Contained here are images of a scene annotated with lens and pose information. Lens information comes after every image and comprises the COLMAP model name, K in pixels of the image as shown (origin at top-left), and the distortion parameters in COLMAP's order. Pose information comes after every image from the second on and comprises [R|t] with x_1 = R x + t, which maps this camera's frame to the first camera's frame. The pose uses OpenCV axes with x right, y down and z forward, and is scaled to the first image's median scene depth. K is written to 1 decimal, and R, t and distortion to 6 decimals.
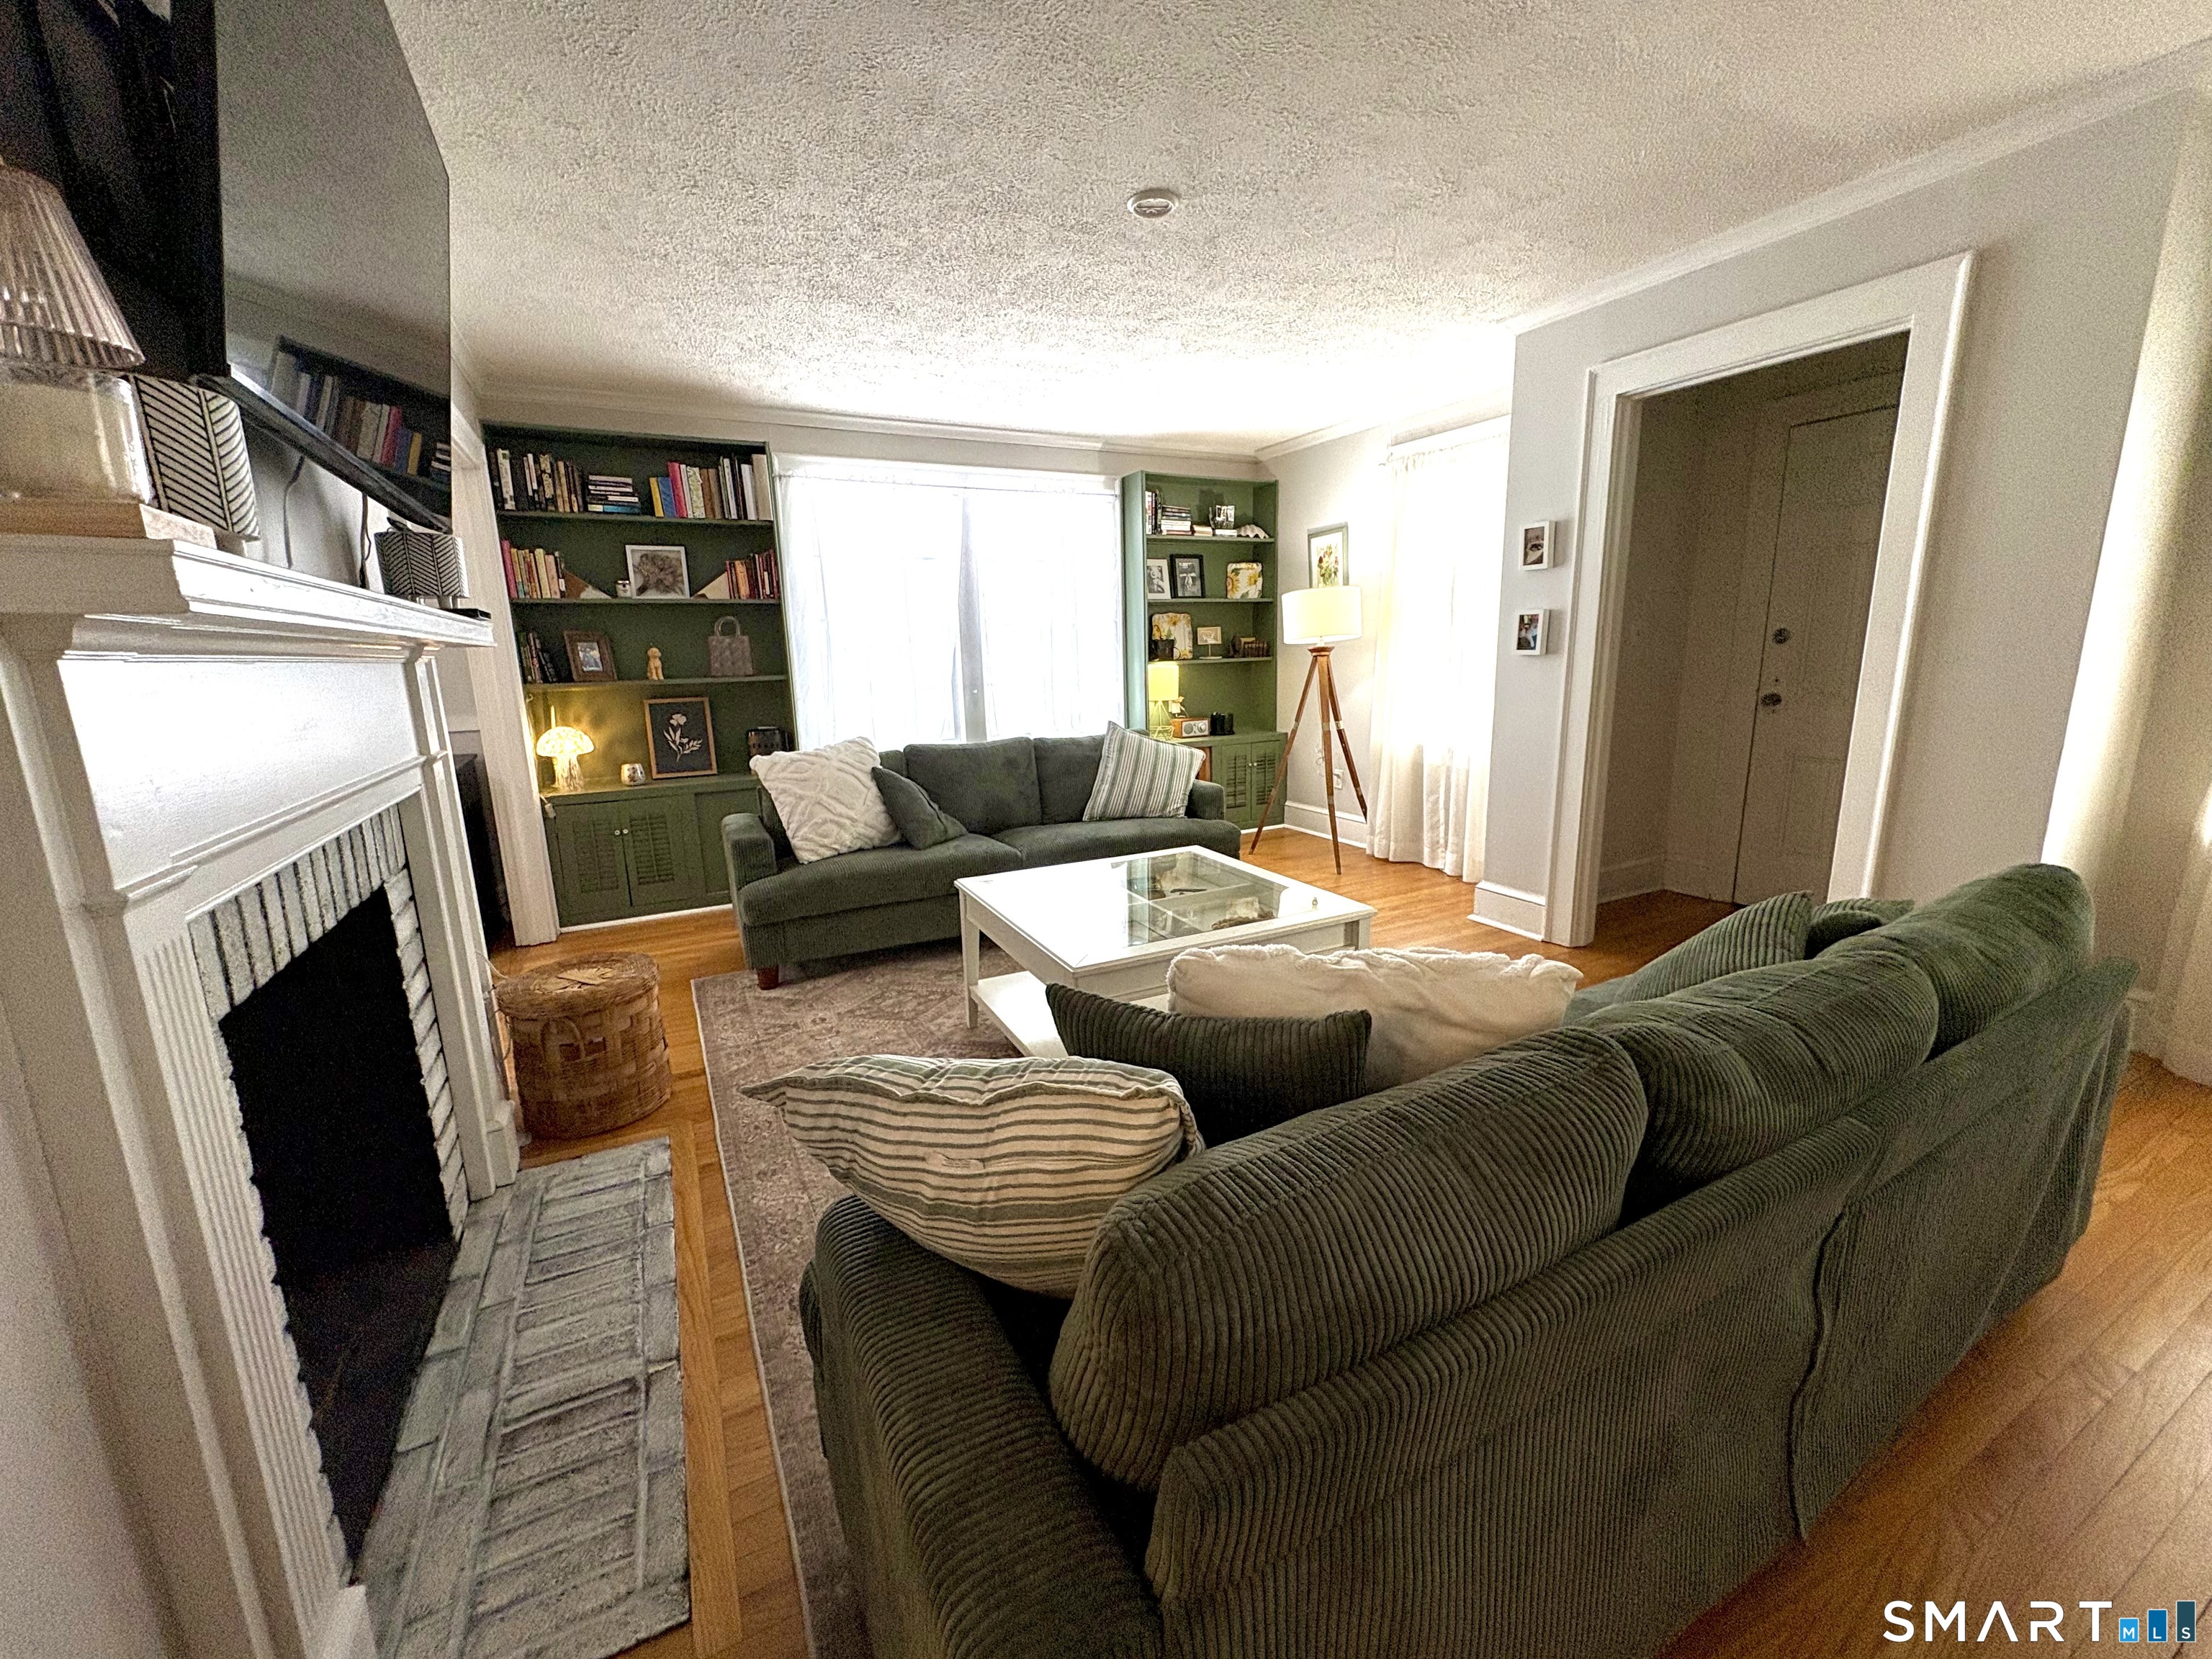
lens RADIAL K [[882.0, 0, 1103.6], [0, 882.0, 826.1], [0, 0, 1]] dist [0.002007, -0.000665]
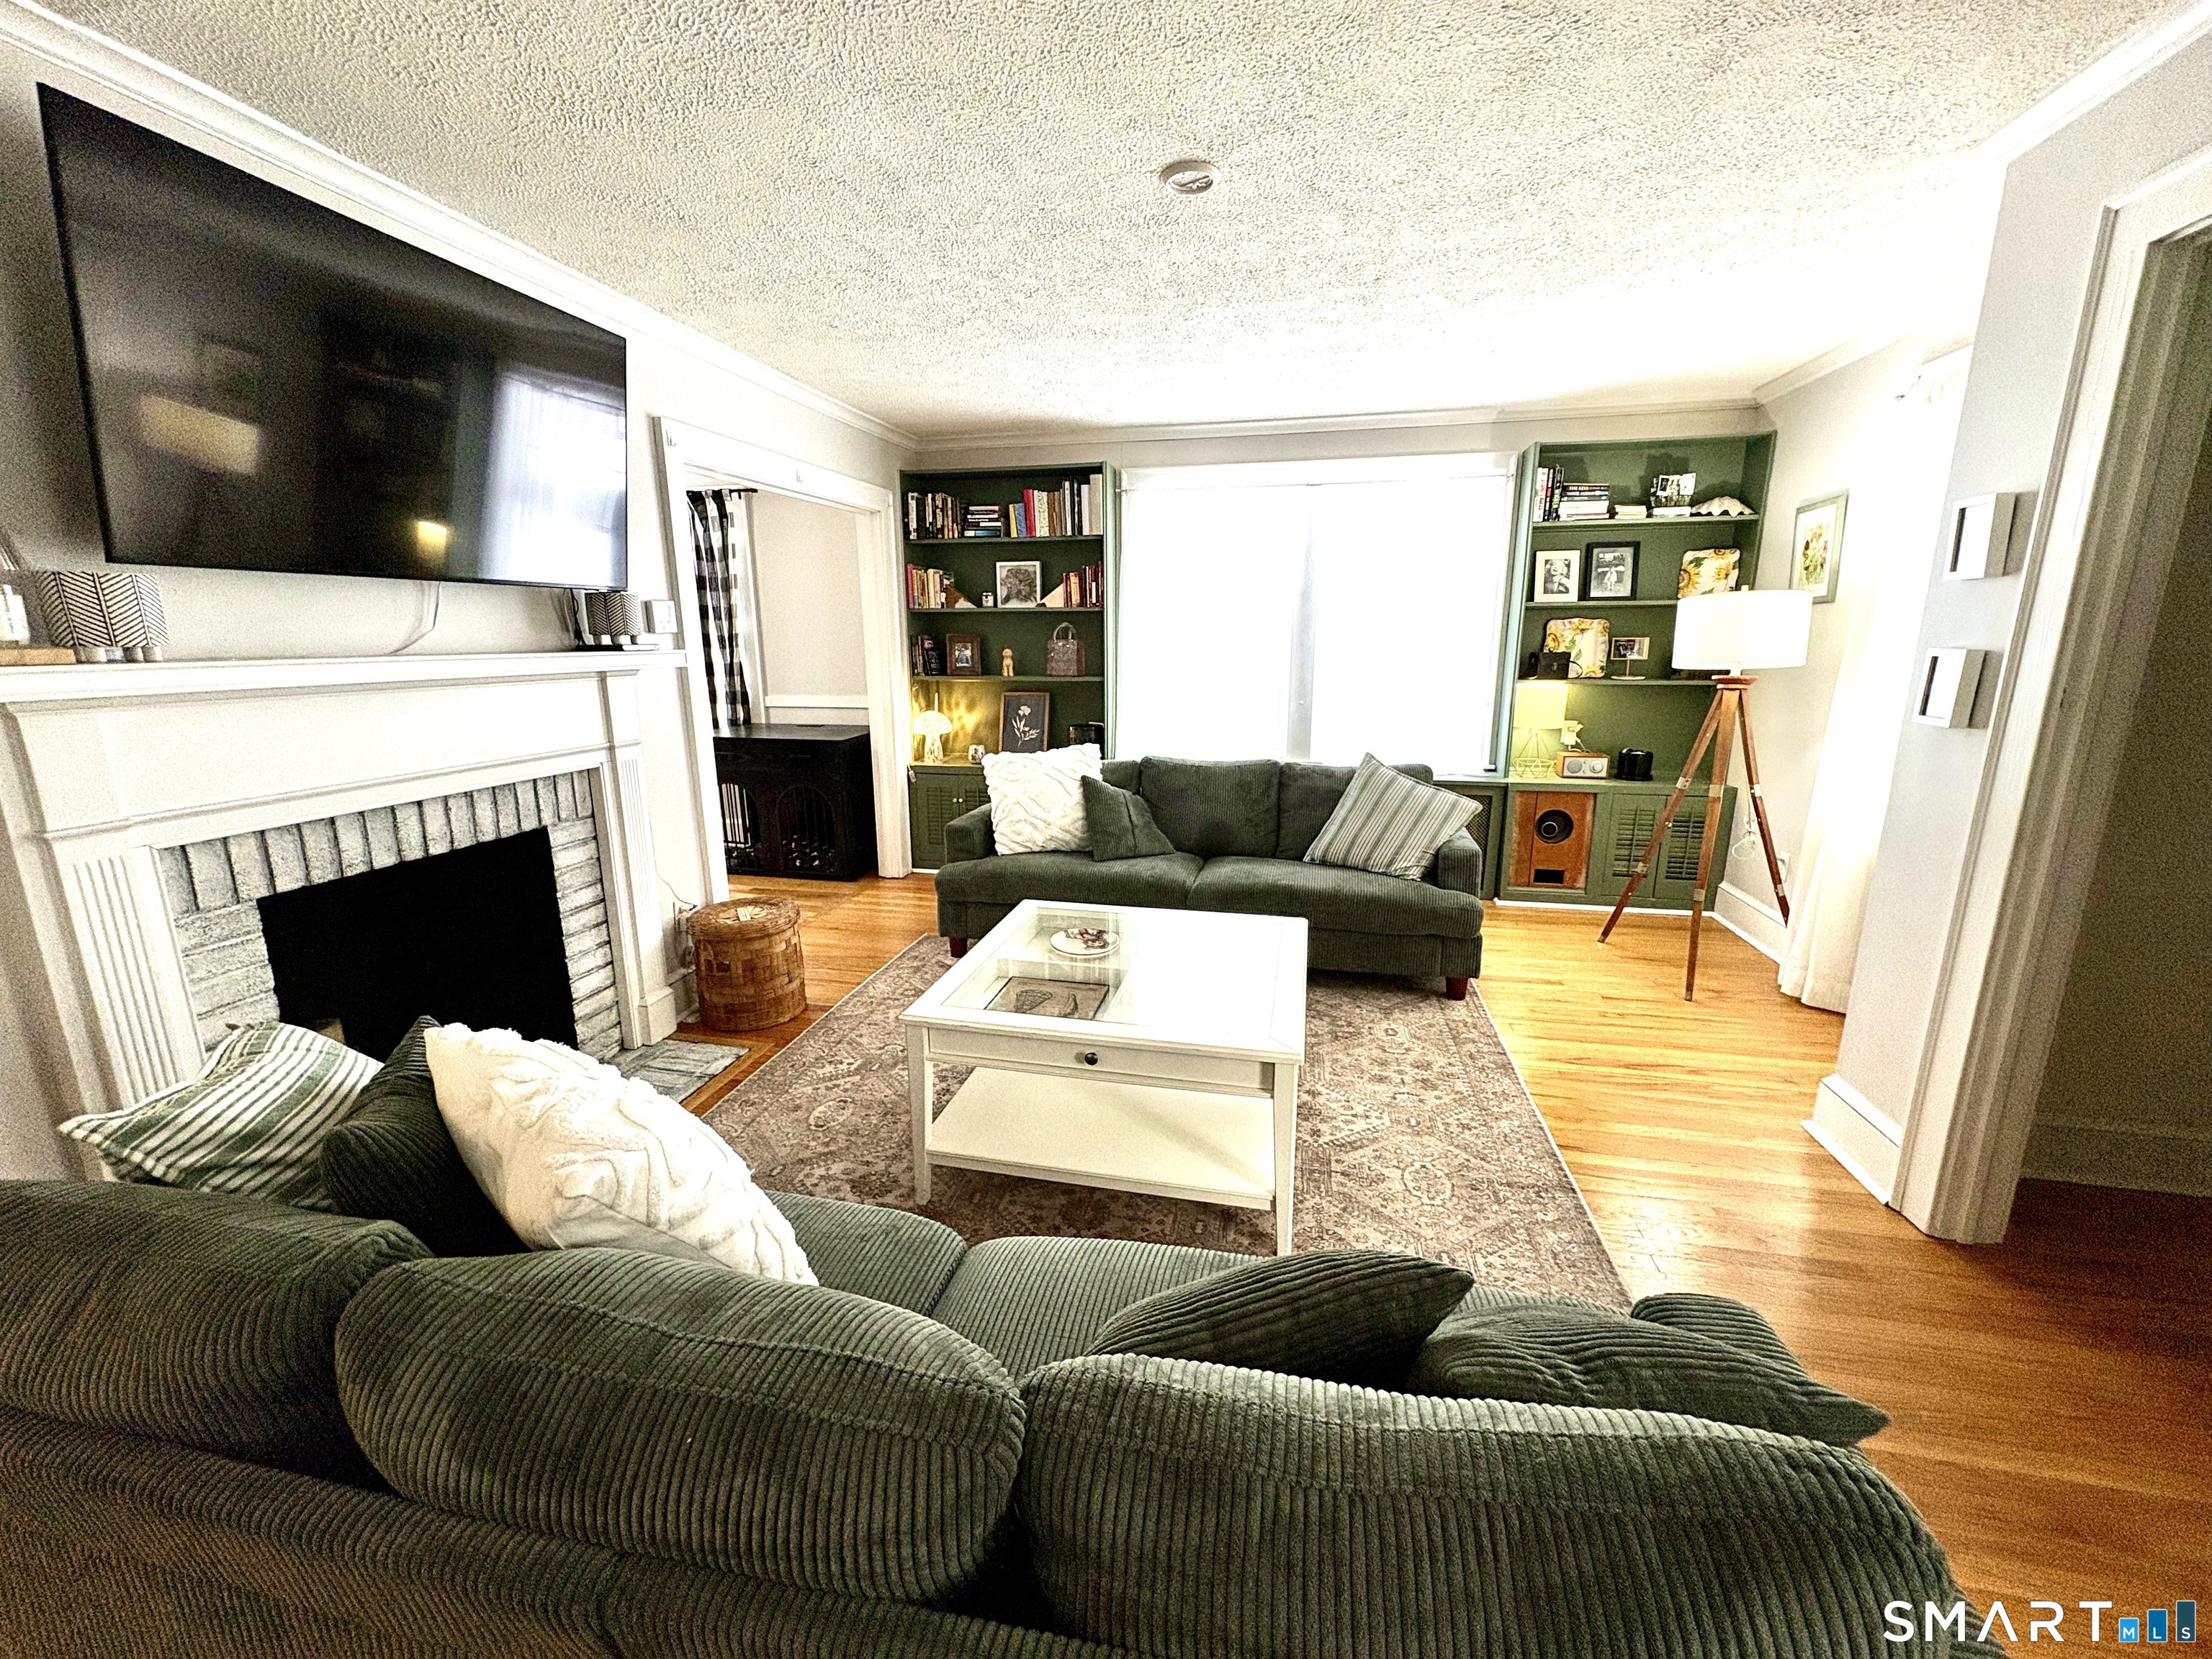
lens RADIAL K [[882.0, 0, 1106.8], [0, 882.0, 828.7], [0, 0, 1]] dist [0.002007, -0.000665]
pose [[0.770597, 0.161333, -0.616565, 0.368198], [-0.142894, 0.986536, 0.079548, -0.080986], [0.621097, 0.026804, 0.783275, 0.173543]]
